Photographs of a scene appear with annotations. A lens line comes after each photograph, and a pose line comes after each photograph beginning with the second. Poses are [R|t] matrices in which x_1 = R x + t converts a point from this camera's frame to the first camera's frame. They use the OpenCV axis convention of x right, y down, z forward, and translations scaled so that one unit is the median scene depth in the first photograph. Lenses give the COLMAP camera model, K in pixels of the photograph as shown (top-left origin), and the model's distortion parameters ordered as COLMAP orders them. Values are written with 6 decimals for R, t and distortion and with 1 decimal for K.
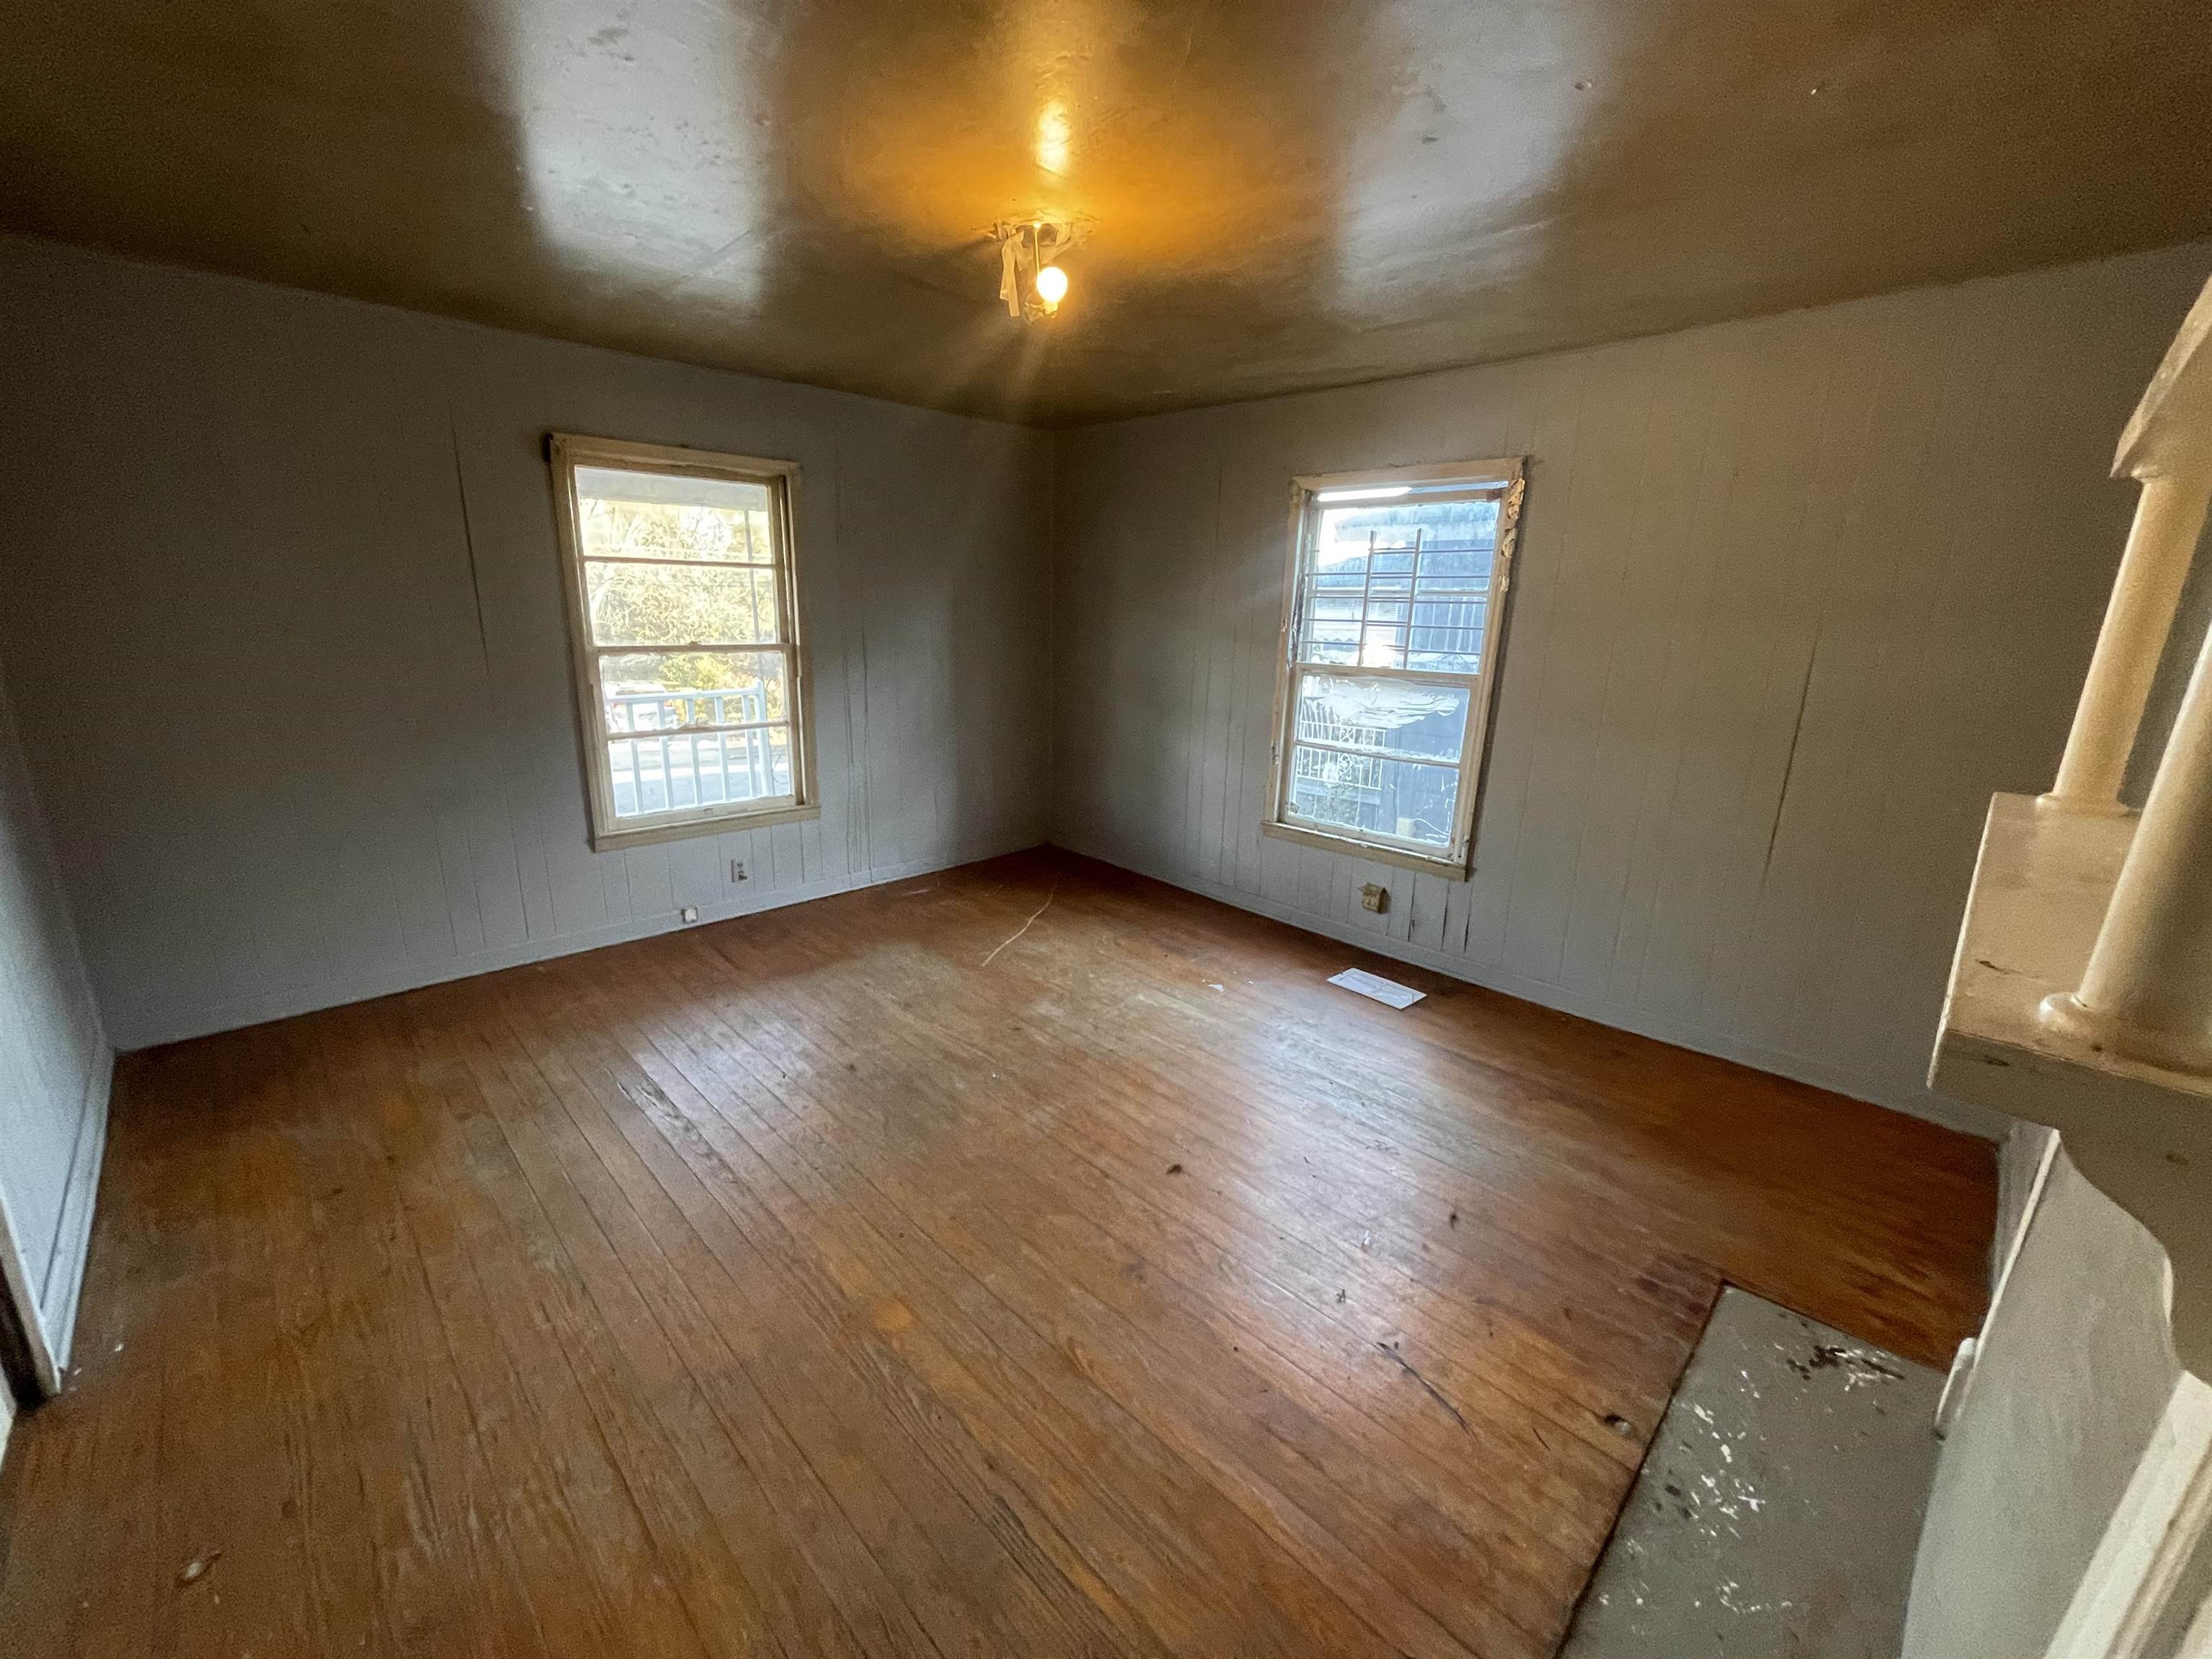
lens RADIAL K [[886.1, 0, 1096.4], [0, 886.1, 837.7], [0, 0, 1]] dist [0.001102, 0.000312]
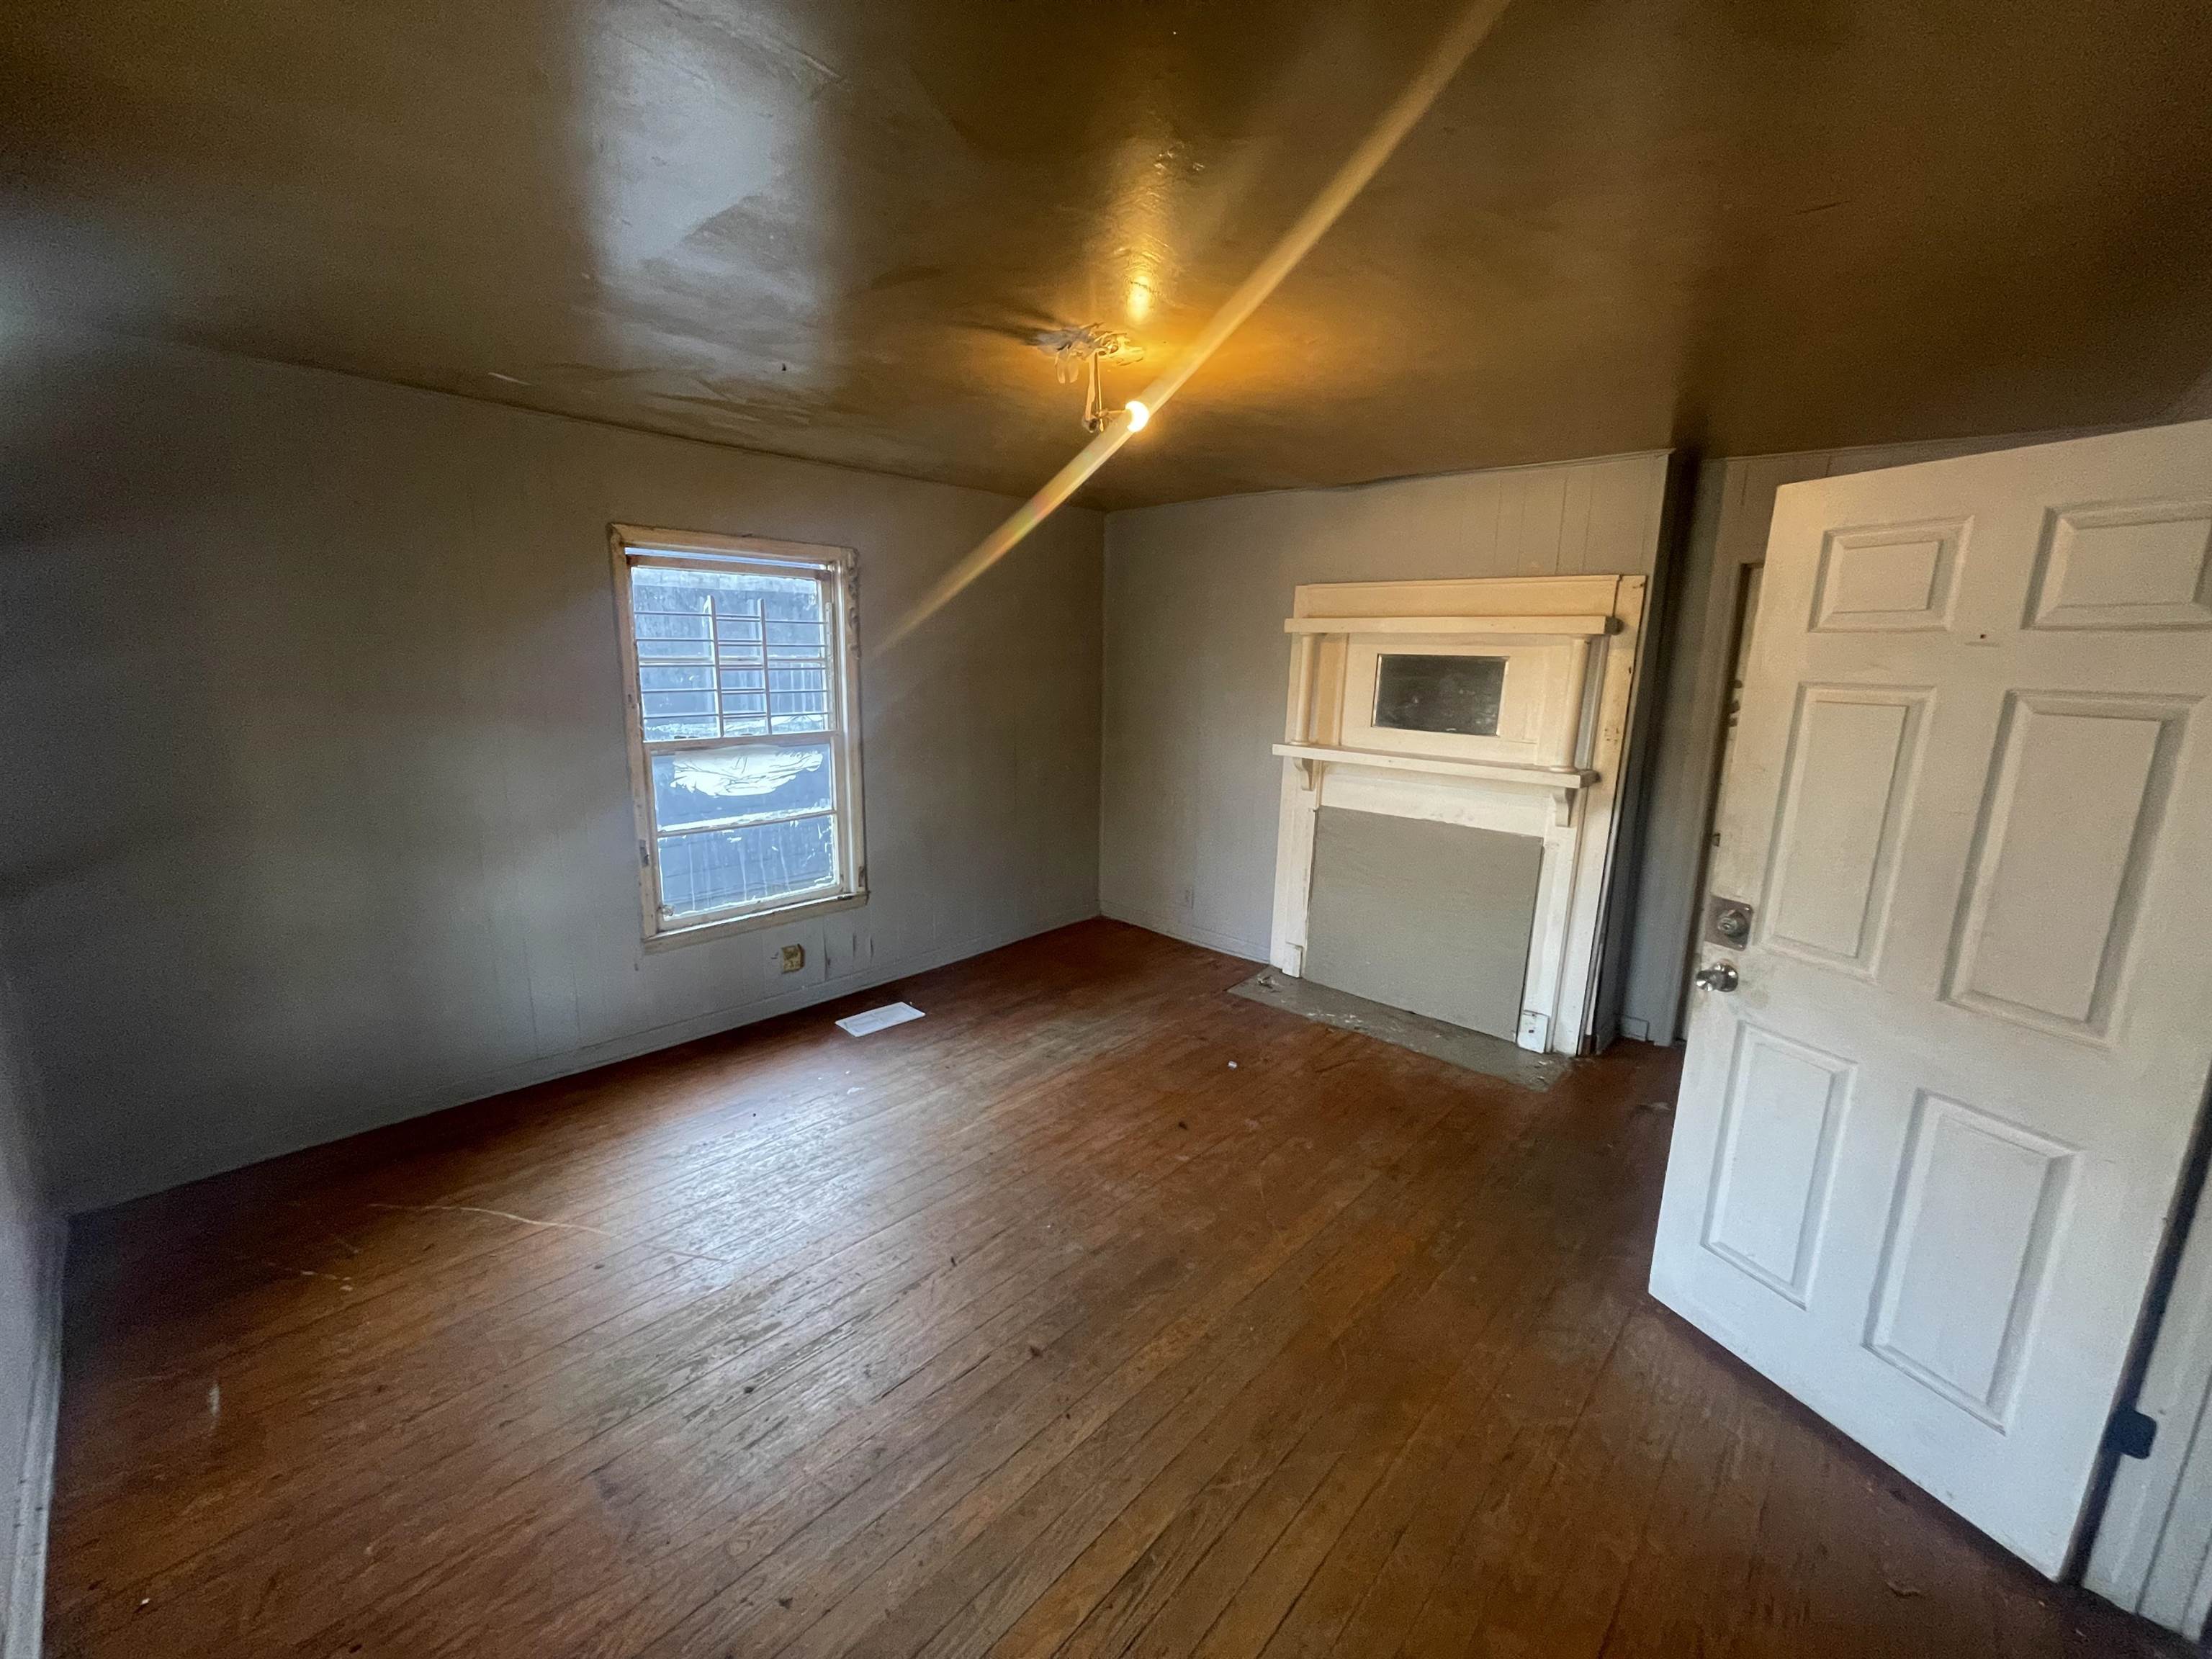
lens RADIAL K [[886.1, 0, 1100.2], [0, 886.1, 831.2], [0, 0, 1]] dist [0.001102, 0.000312]
pose [[-0.048999, -0.222782, 0.973636, -0.689506], [0.238750, 0.943935, 0.228001, -0.227080], [-0.969844, 0.243627, 0.006937, 0.652617]]
